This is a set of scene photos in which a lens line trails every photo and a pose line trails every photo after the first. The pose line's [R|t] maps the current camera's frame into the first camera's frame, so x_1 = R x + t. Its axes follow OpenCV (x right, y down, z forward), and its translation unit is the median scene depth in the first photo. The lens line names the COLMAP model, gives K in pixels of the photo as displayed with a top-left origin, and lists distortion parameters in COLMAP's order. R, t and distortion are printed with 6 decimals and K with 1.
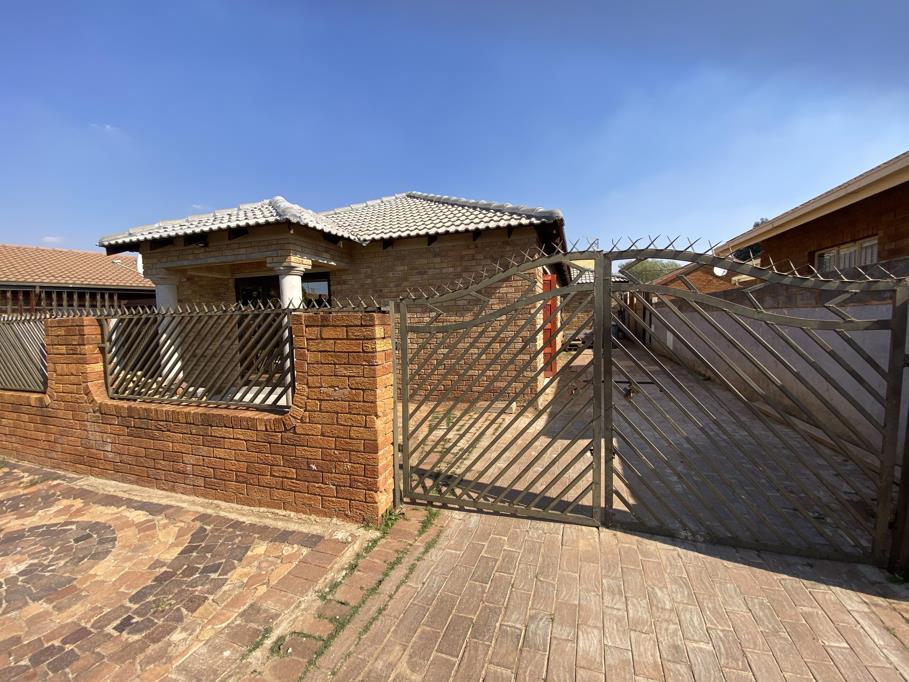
lens RADIAL K [[368.6, 0, 454.5], [0, 368.6, 341.0], [0, 0, 1]] dist [0.027077, -0.021766]
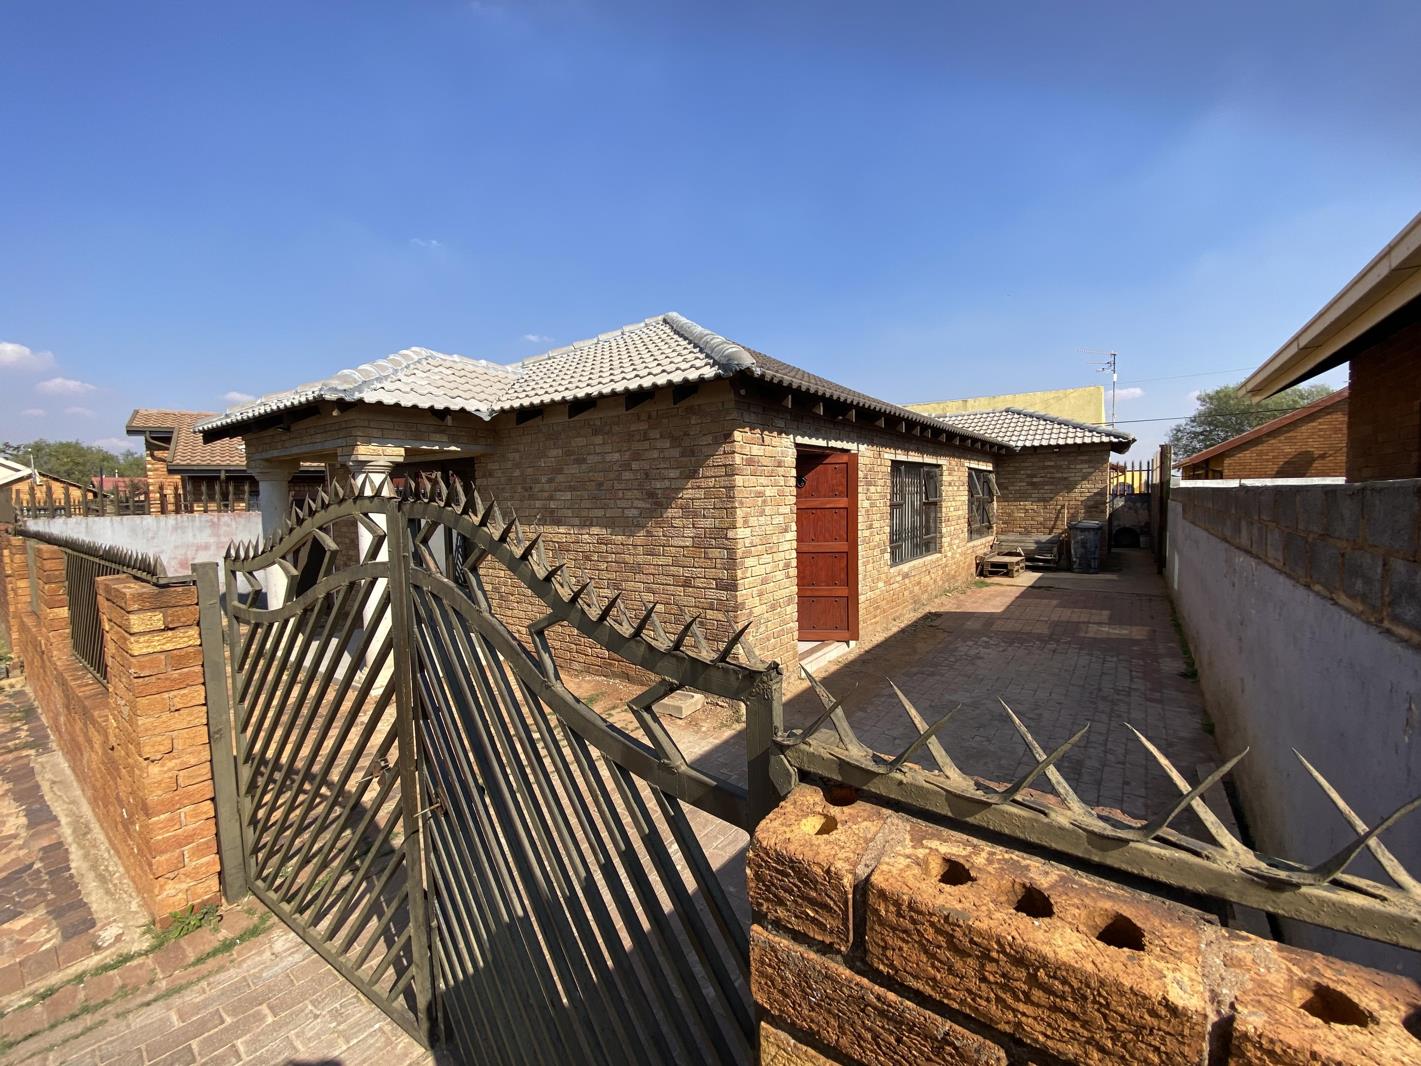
lens RADIAL K [[576.2, 0, 710.5], [0, 576.2, 533.0], [0, 0, 1]] dist [0.027077, -0.021766]
pose [[0.952523, 0.028598, -0.303120, 0.812371], [-0.024366, 0.999546, 0.017735, -0.177107], [0.303490, -0.009507, 0.952787, 0.324914]]
